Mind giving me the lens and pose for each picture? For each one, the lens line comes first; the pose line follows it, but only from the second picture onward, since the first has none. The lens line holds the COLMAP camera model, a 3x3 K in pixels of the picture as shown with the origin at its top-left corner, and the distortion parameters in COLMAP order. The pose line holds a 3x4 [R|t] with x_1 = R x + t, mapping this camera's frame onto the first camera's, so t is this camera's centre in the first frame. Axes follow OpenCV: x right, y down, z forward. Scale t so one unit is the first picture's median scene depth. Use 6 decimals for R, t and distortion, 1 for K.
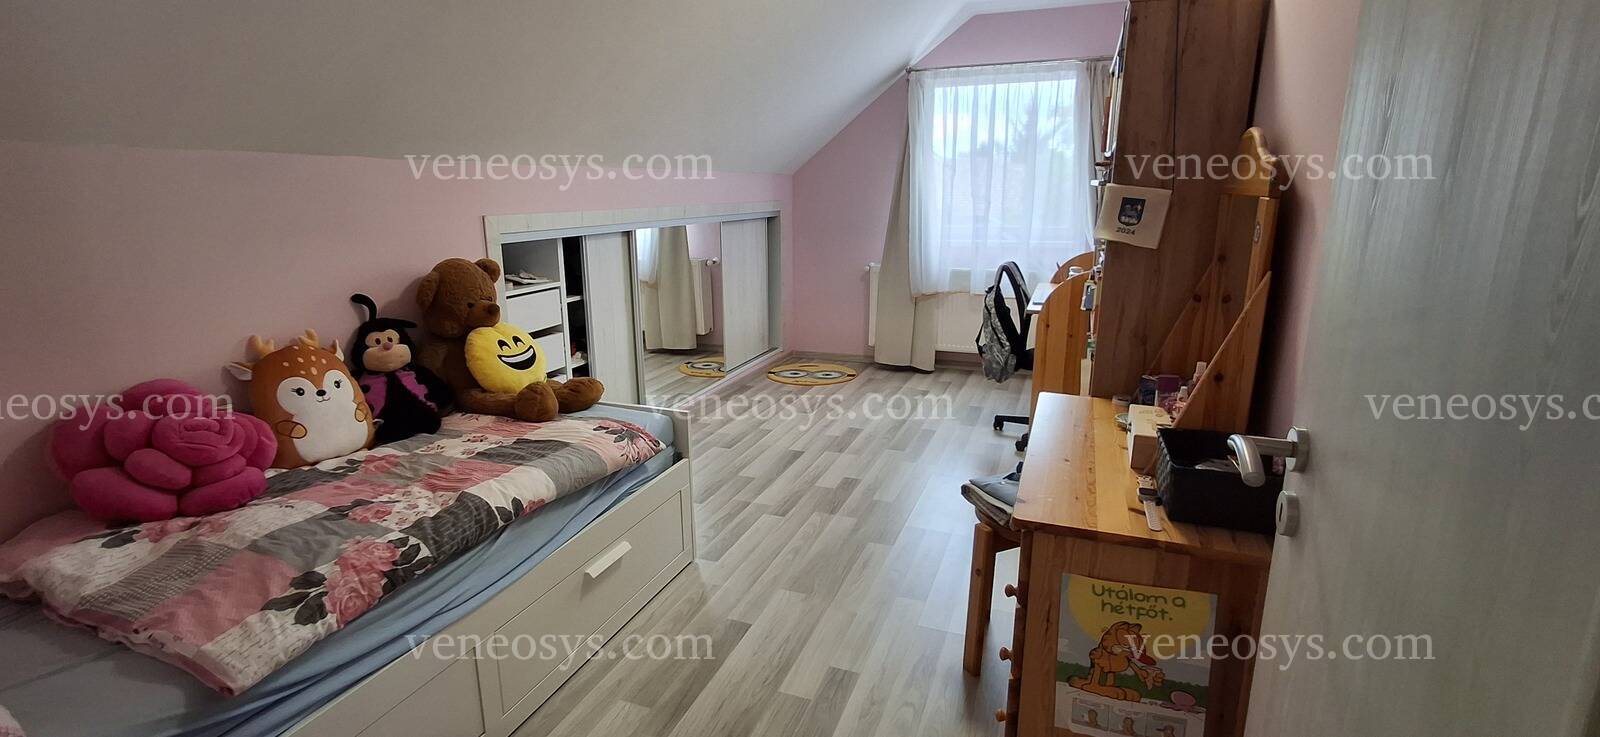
lens RADIAL K [[734.6, 0, 795.4], [0, 734.6, 372.2], [0, 0, 1]] dist [0.016072, 0.000257]
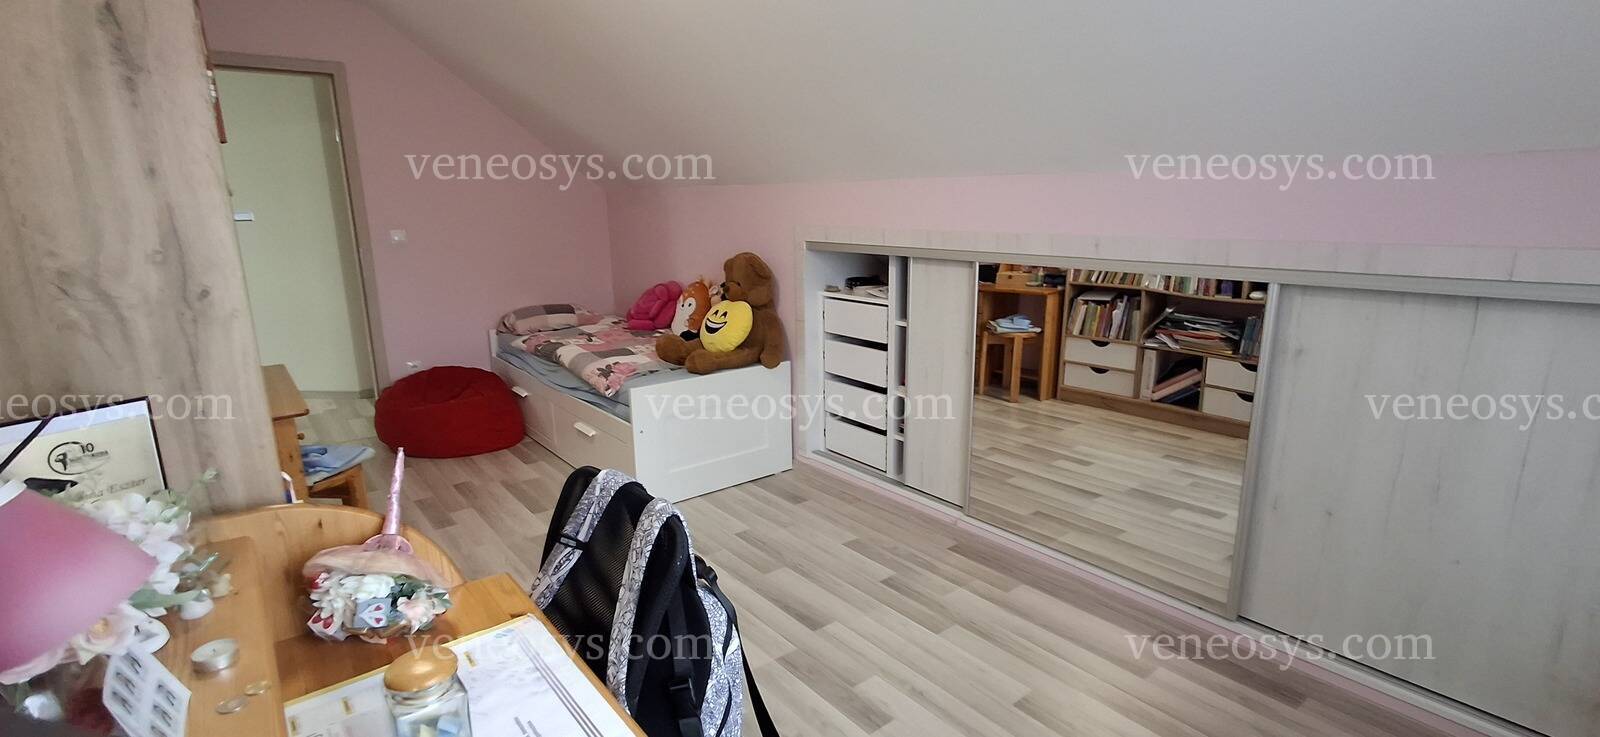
lens RADIAL K [[734.6, 0, 795.4], [0, 734.6, 372.2], [0, 0, 1]] dist [0.016072, 0.000257]
pose [[-0.518396, 0.198168, -0.831863, 0.538745], [-0.193073, 0.920536, 0.339611, -0.326193], [0.833060, 0.336663, -0.438941, 1.302355]]
